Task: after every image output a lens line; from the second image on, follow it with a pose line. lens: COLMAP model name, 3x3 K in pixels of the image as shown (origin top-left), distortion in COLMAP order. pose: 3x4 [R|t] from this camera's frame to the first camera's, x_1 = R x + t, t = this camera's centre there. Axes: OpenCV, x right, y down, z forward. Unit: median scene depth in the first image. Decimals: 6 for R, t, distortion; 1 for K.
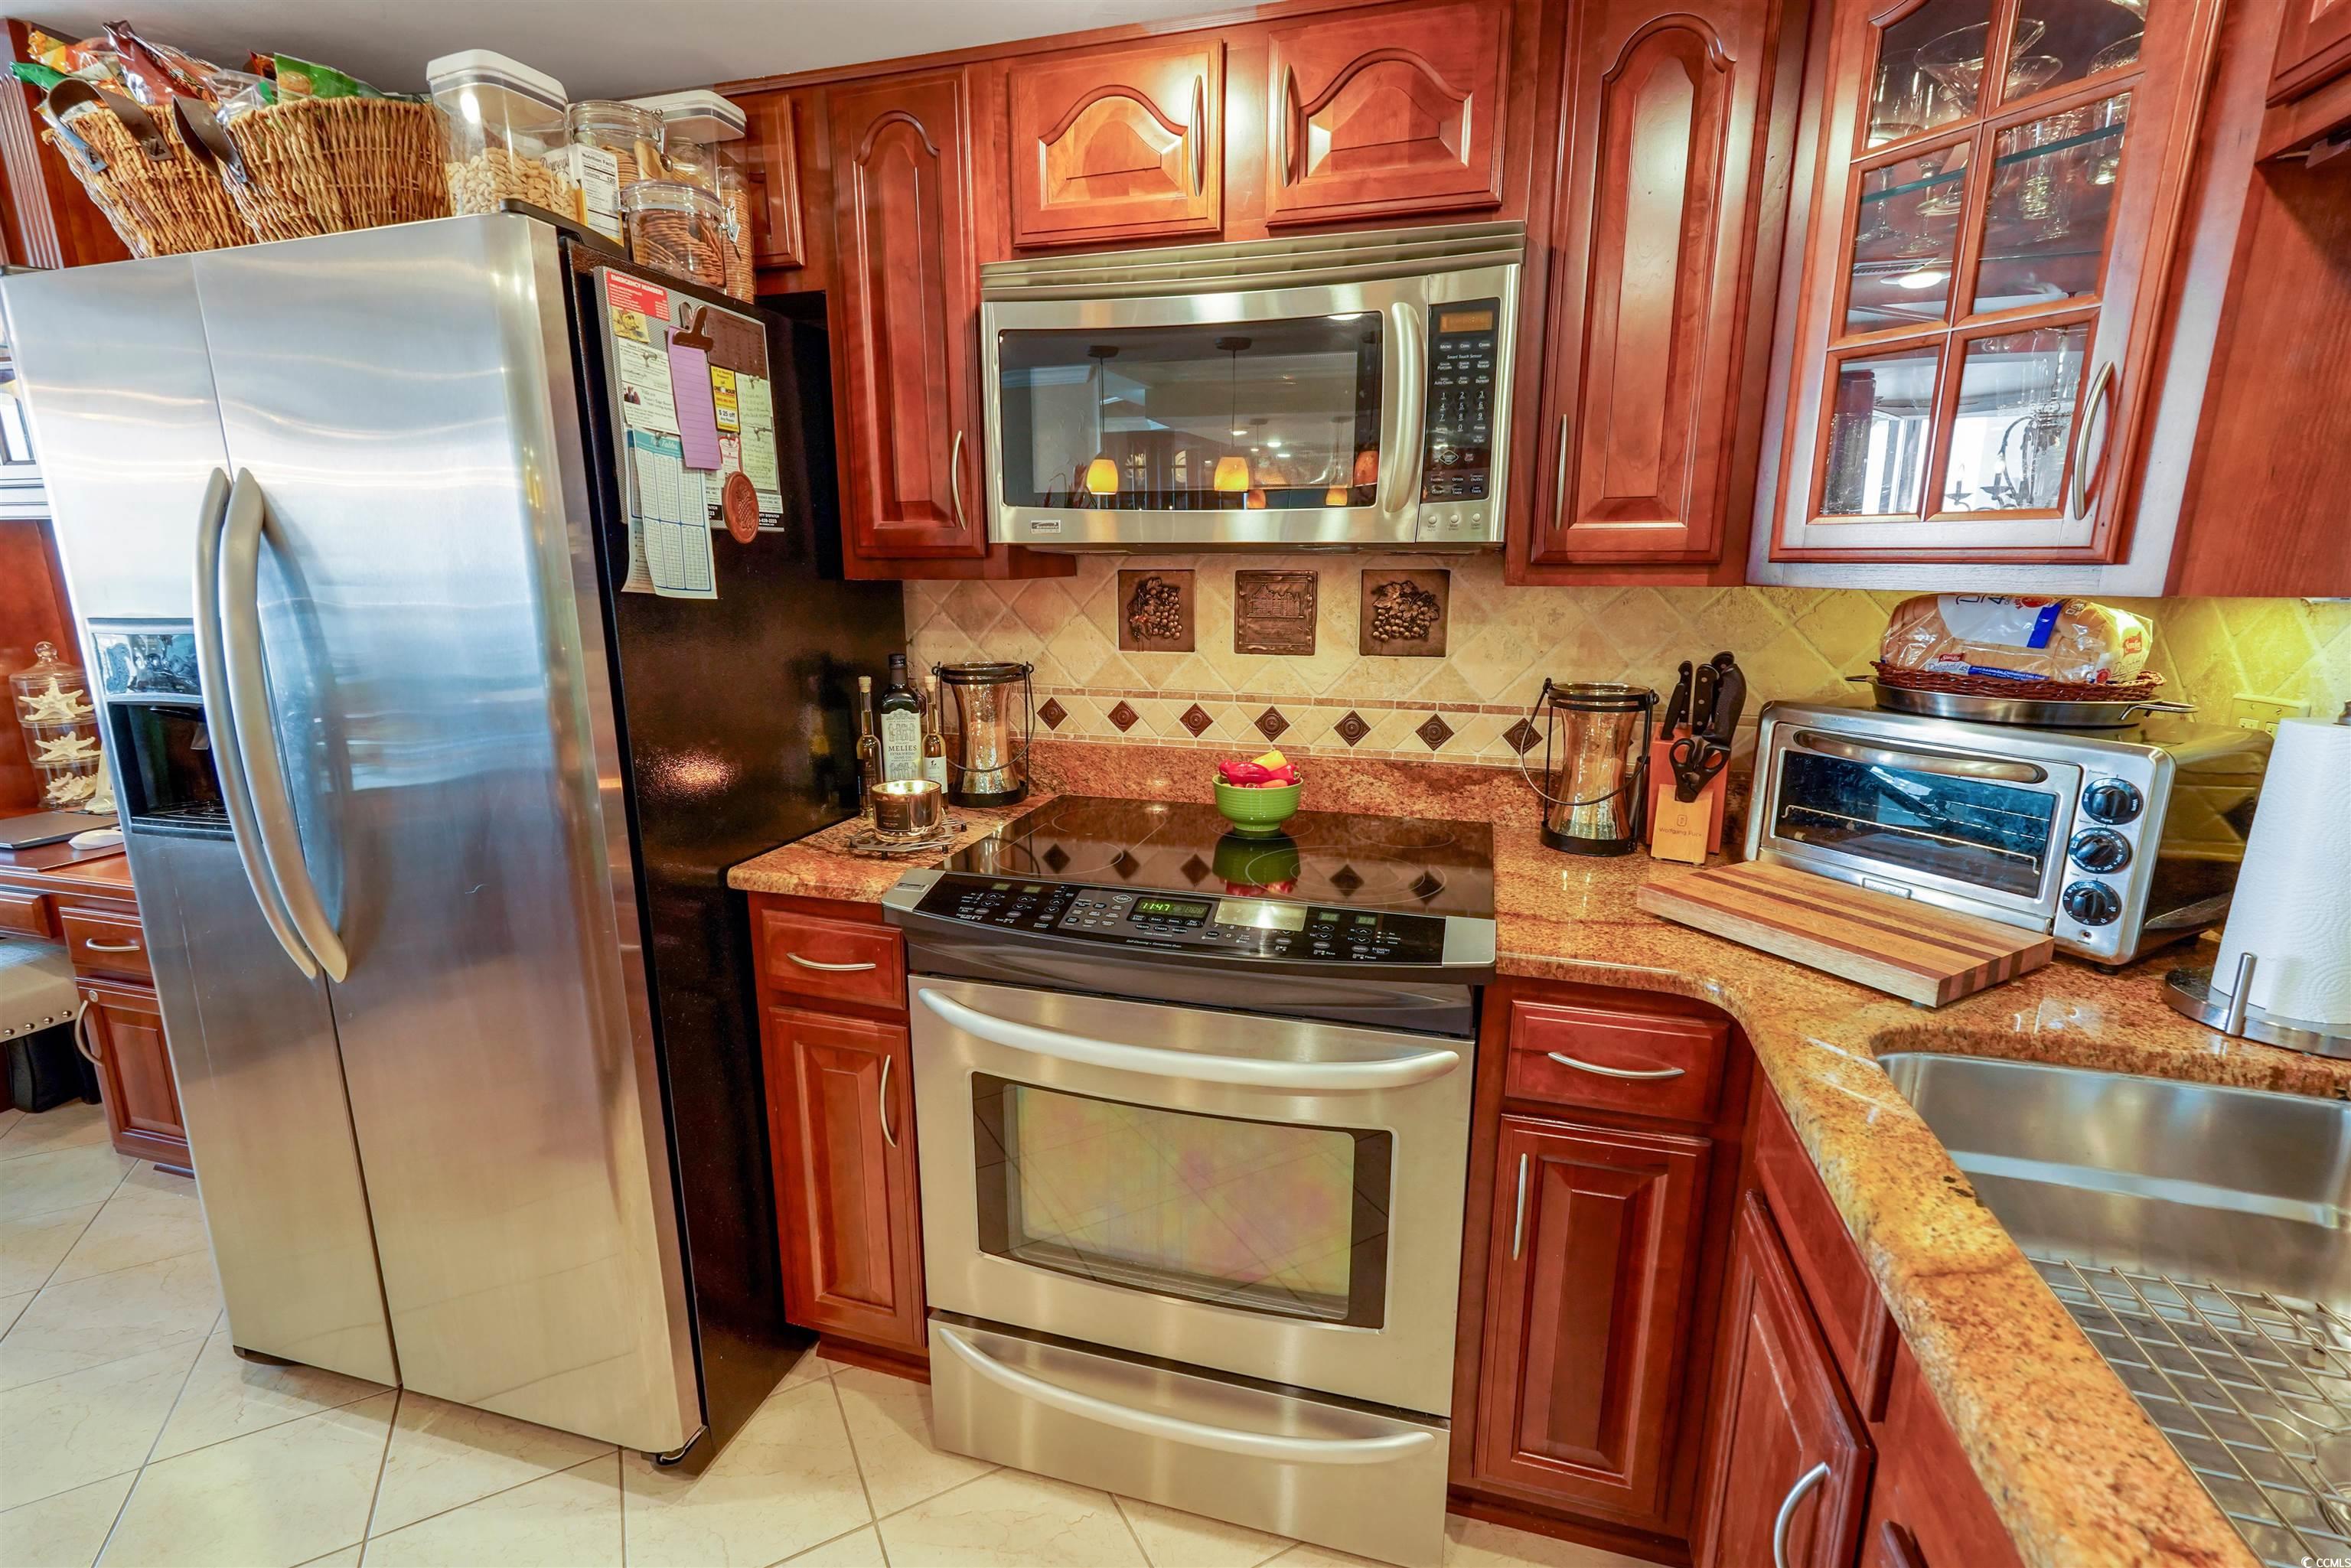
lens RADIAL K [[1044.2, 0, 1170.3], [0, 1044.2, 785.5], [0, 0, 1]] dist [-0.007255, 0.002632]
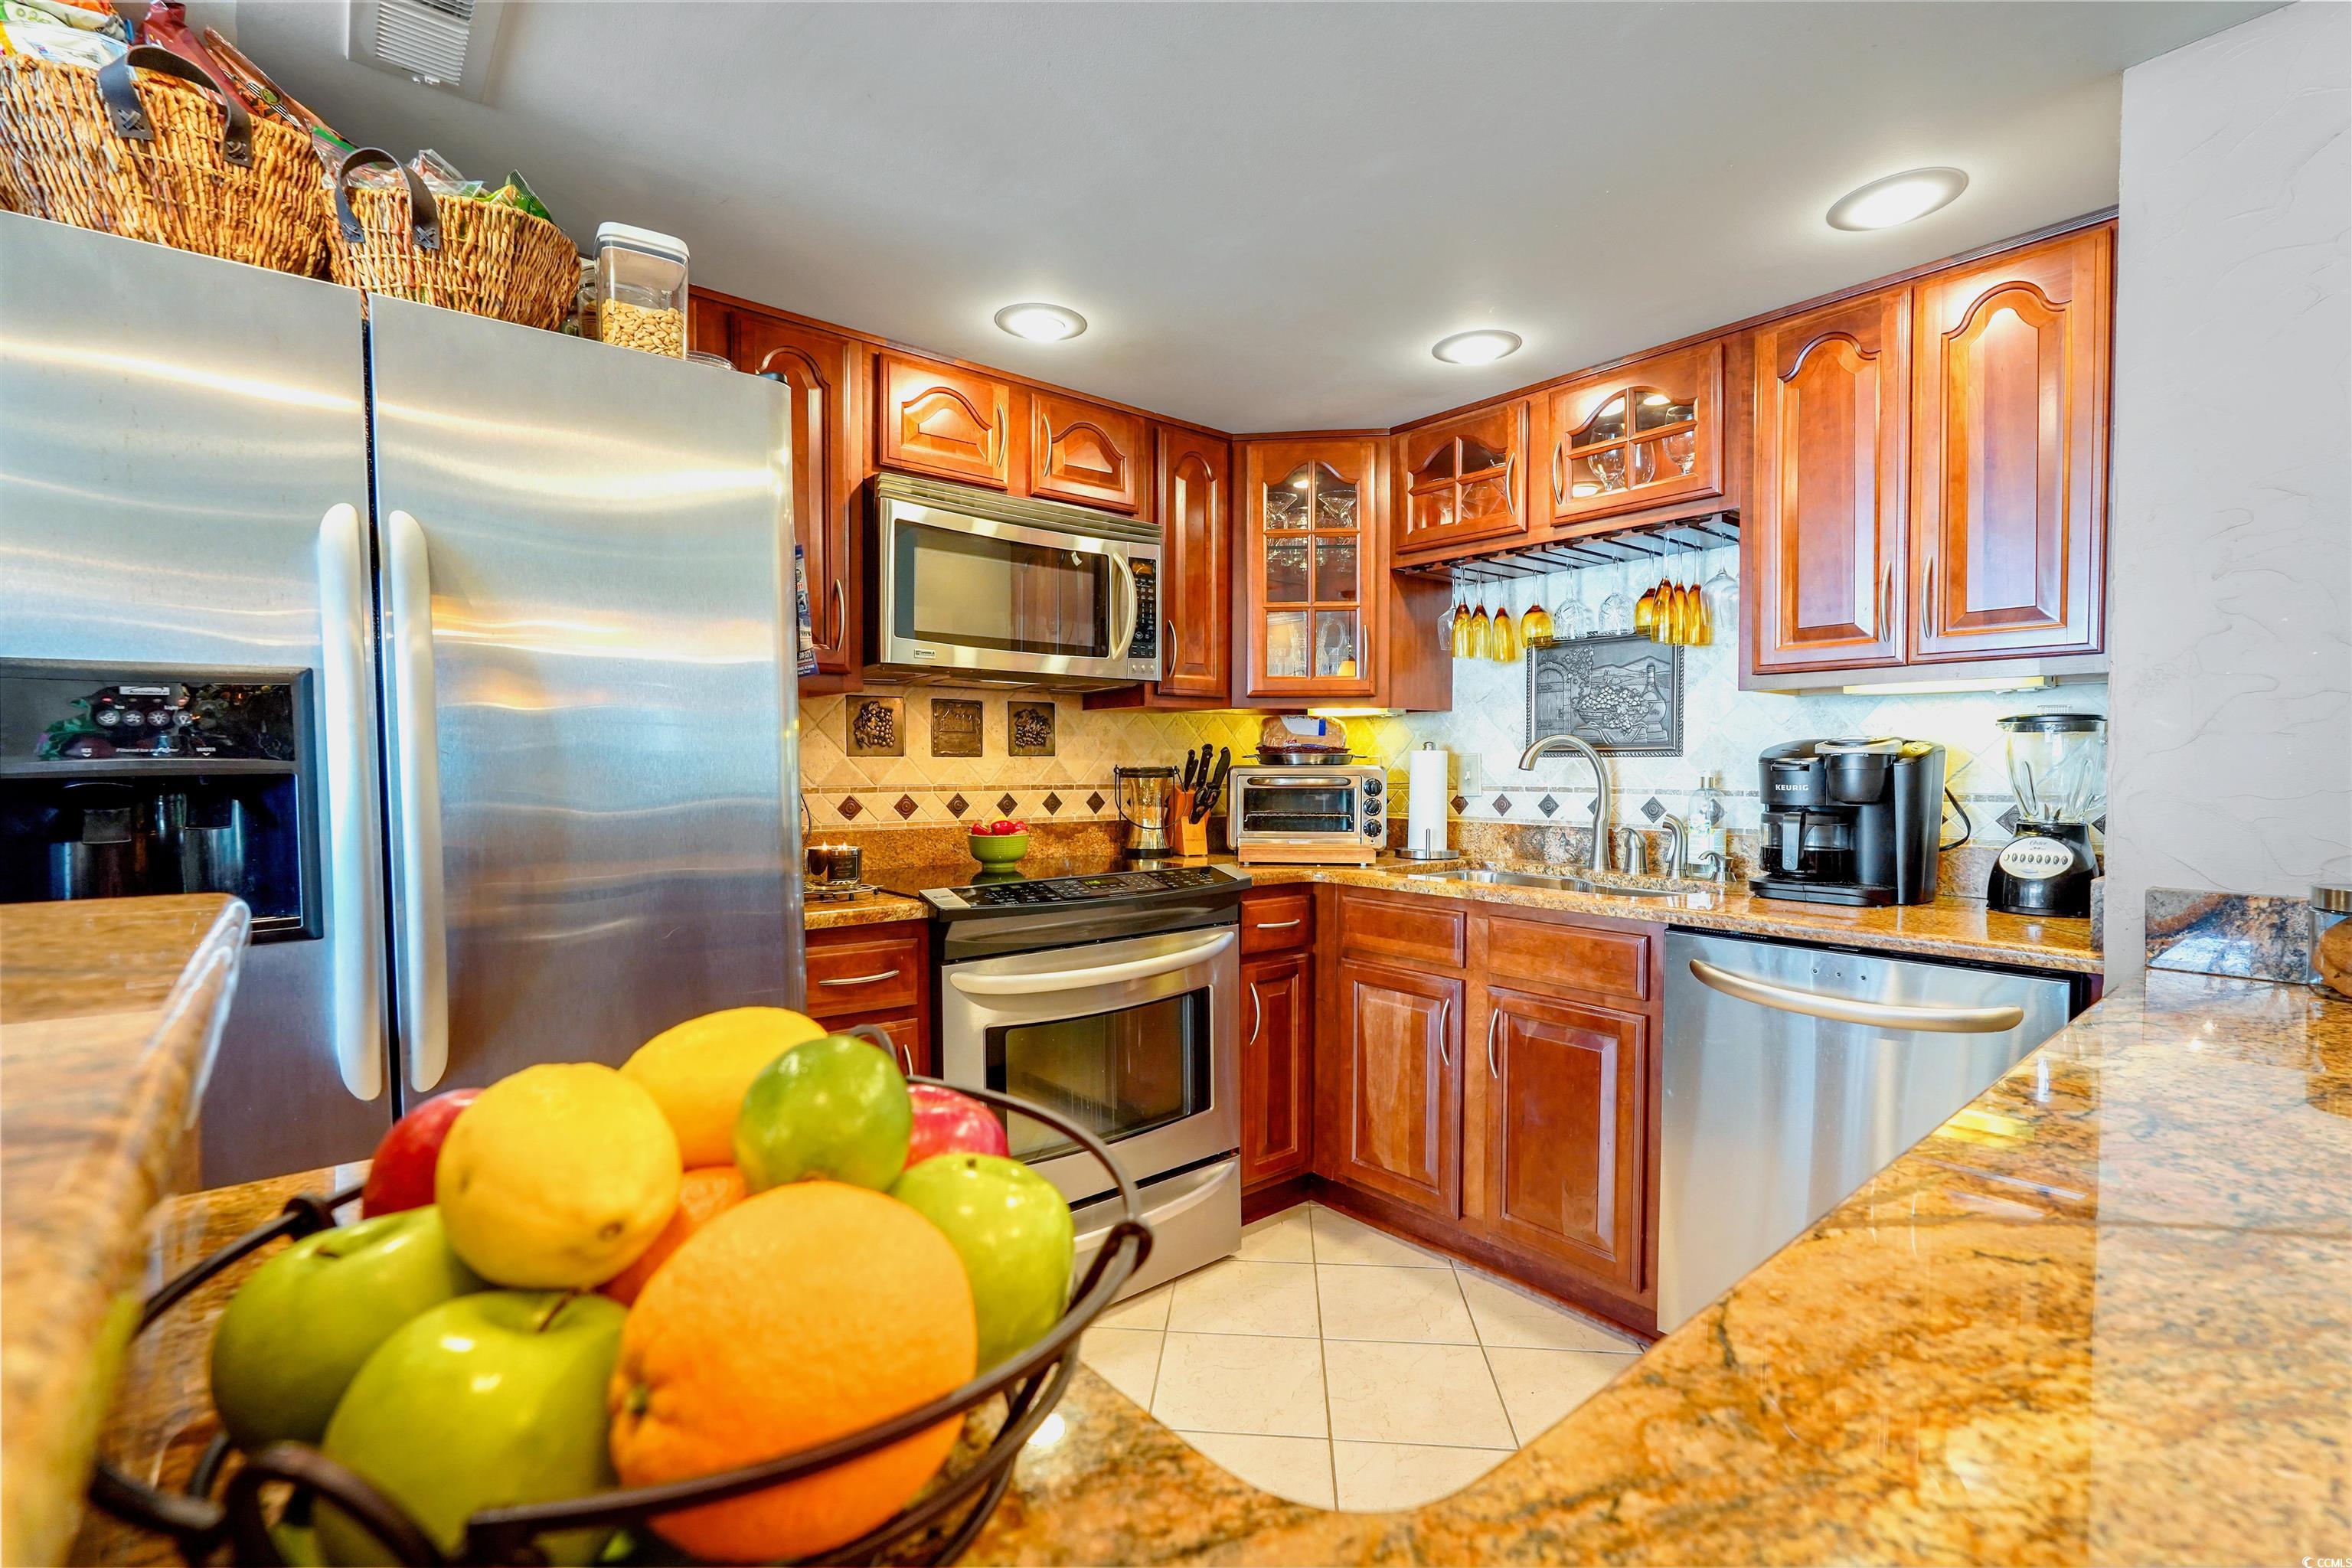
lens RADIAL K [[1044.7, 0, 1170.2], [0, 1044.7, 783.0], [0, 0, 1]] dist [-0.007255, 0.002632]
pose [[0.559788, -0.014214, 0.828514, -0.977715], [0.178839, 0.978361, -0.104049, 0.117689], [-0.809107, 0.206416, 0.550217, -0.021302]]
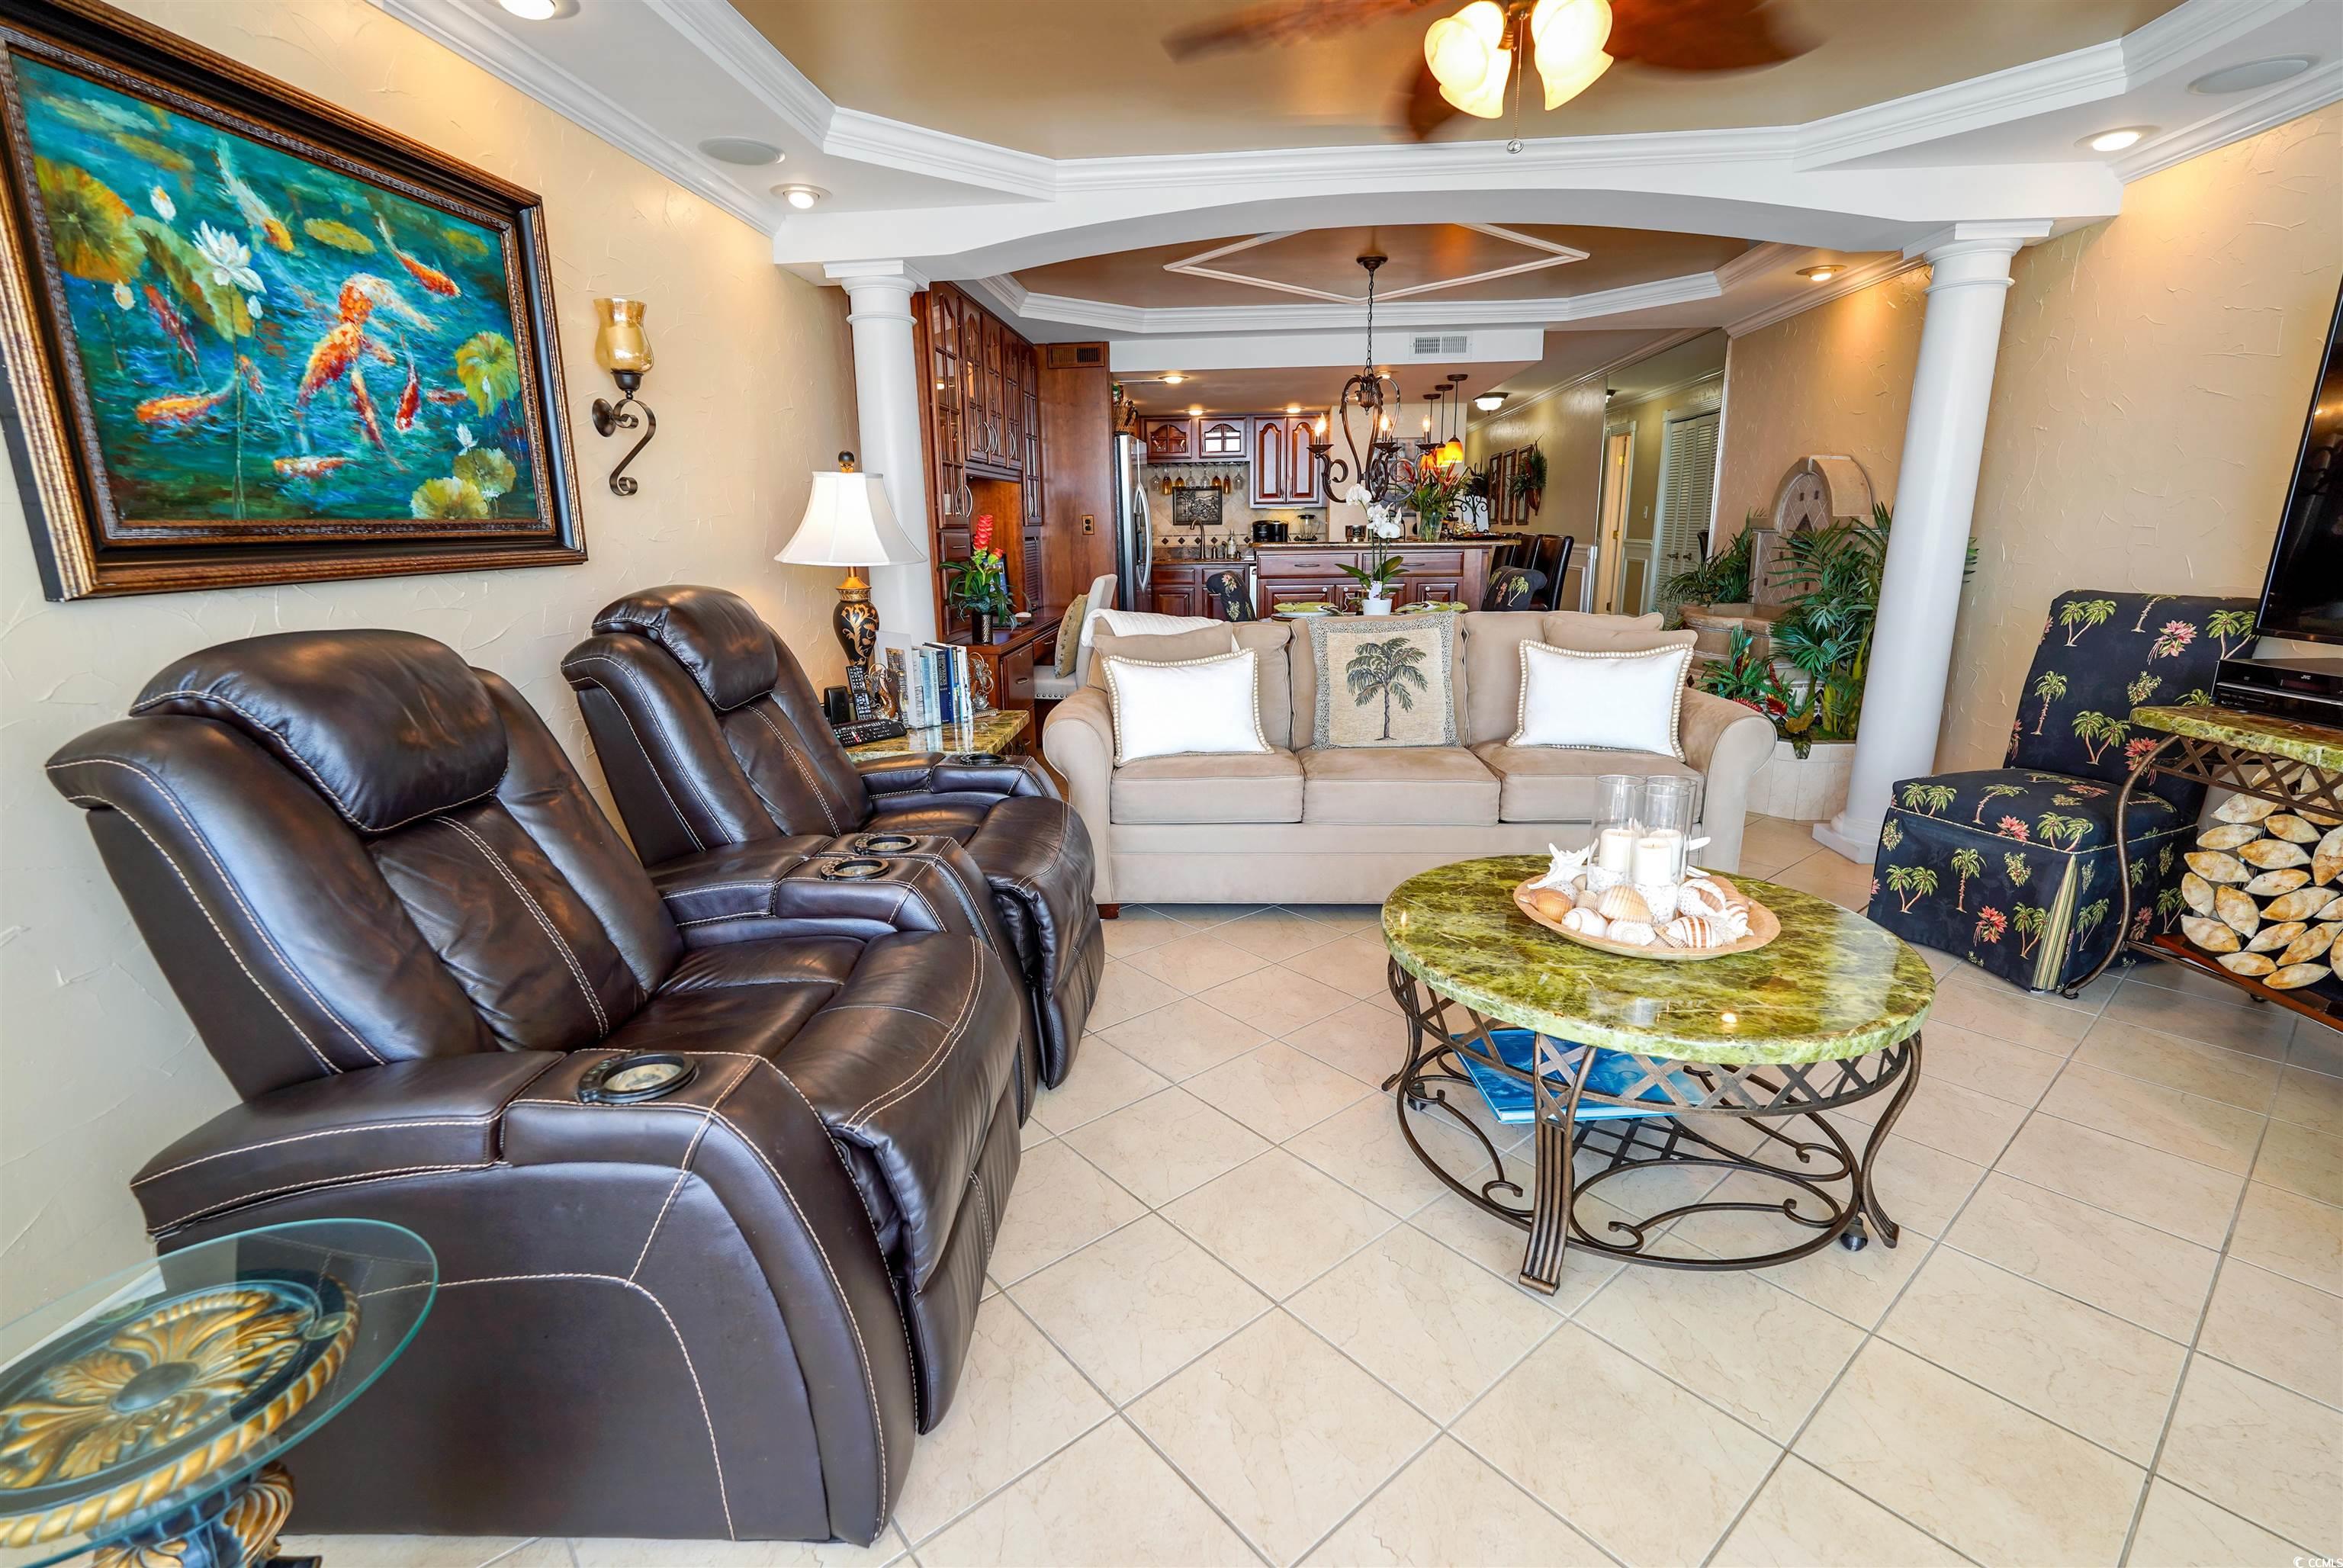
lens RADIAL K [[1040.7, 0, 1177.3], [0, 1040.7, 777.6], [0, 0, 1]] dist [-0.007255, 0.002632]
pose [[-0.232867, -0.225340, 0.946042, -4.476166], [0.222174, 0.934732, 0.277334, -0.247175], [-0.946790, 0.274768, -0.167604, 1.599208]]
